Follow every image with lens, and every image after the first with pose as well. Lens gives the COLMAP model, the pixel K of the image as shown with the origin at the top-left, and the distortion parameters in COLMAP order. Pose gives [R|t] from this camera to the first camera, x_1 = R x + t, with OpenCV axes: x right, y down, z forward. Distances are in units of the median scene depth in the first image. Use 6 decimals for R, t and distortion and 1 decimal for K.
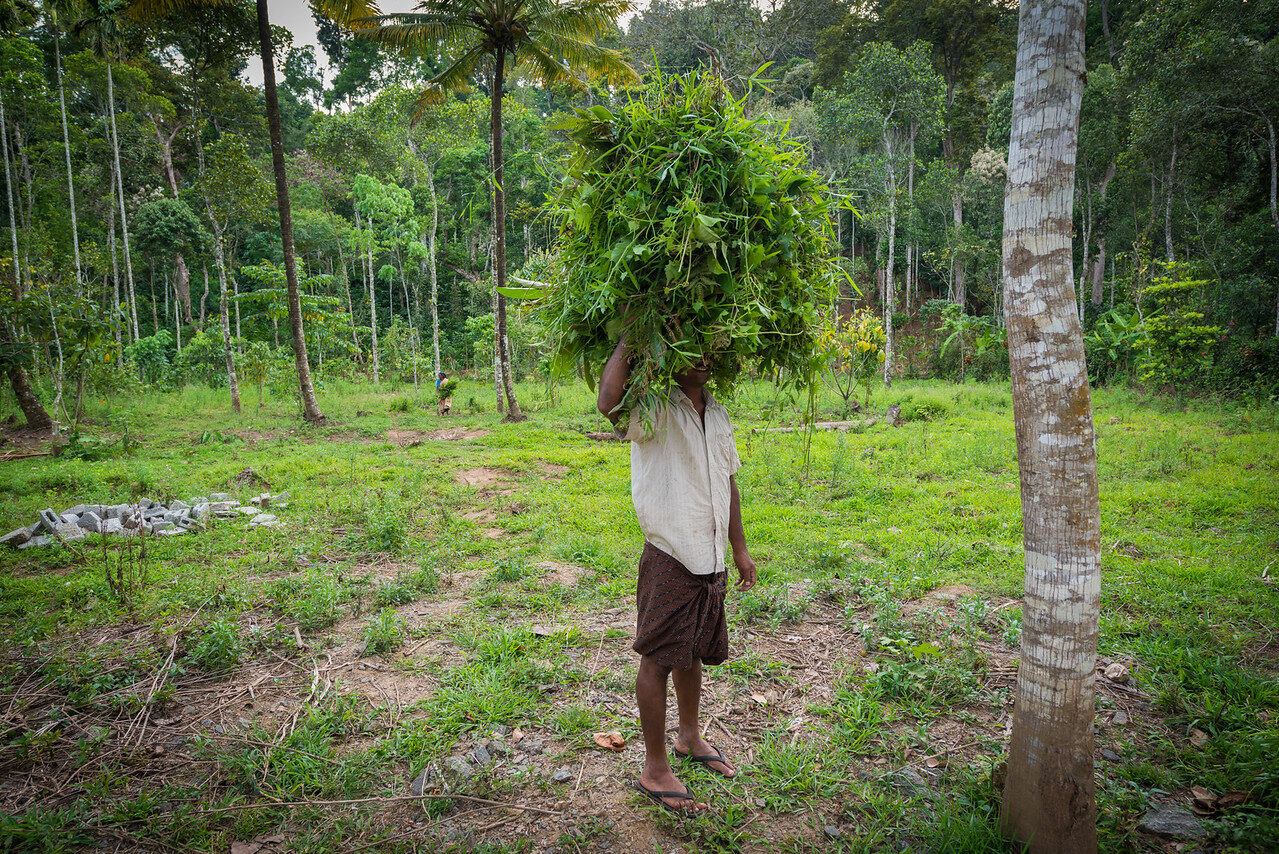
lens RADIAL K [[735.2, 0, 640.1], [0, 735.2, 425.9], [0, 0, 1]] dist [0.002399, -0.000820]
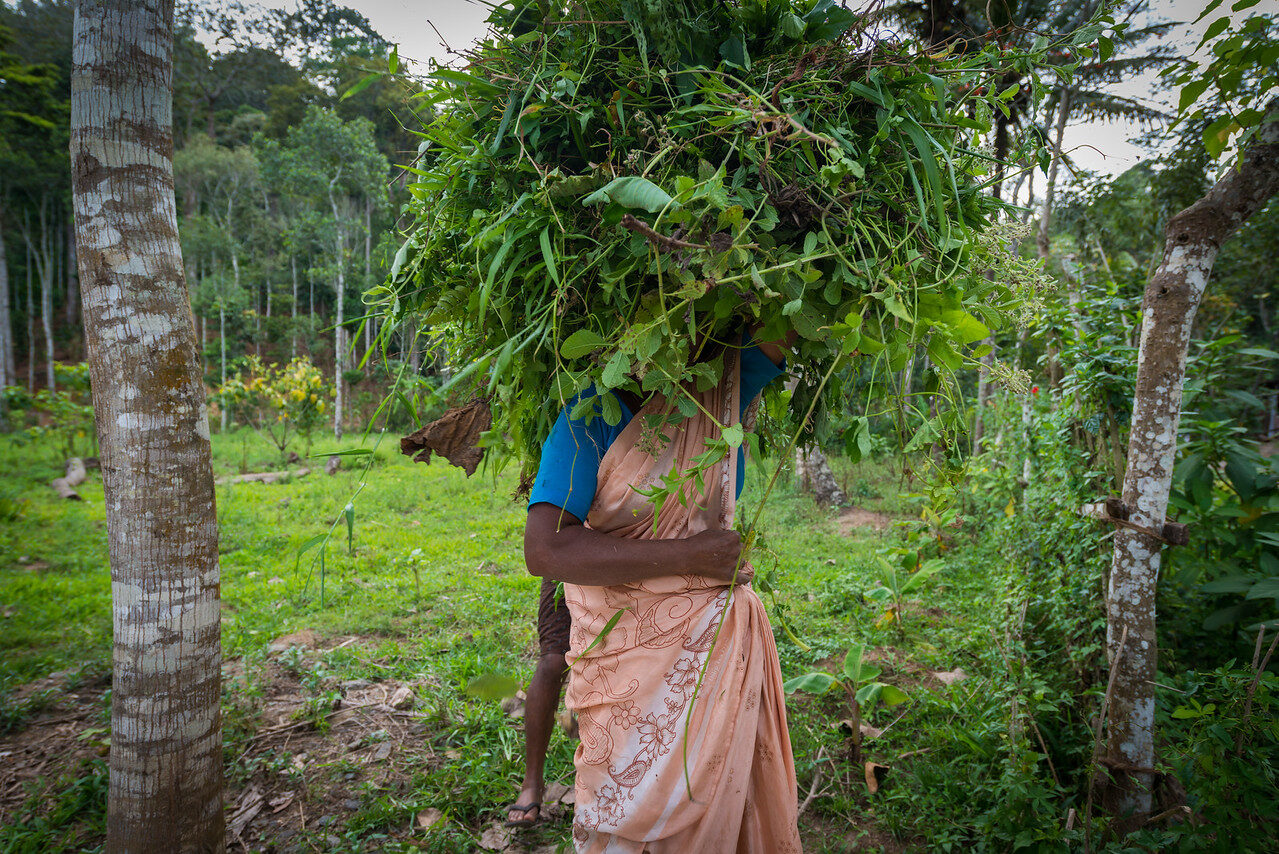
lens RADIAL K [[696.8, 0, 639.6], [0, 696.8, 426.3], [0, 0, 1]] dist [-0.004677, -0.001575]
pose [[0.750525, 0.005311, 0.660821, 0.482767], [0.043745, 0.997375, -0.057698, 0.084805], [-0.659393, 0.072211, 0.748322, 0.163048]]
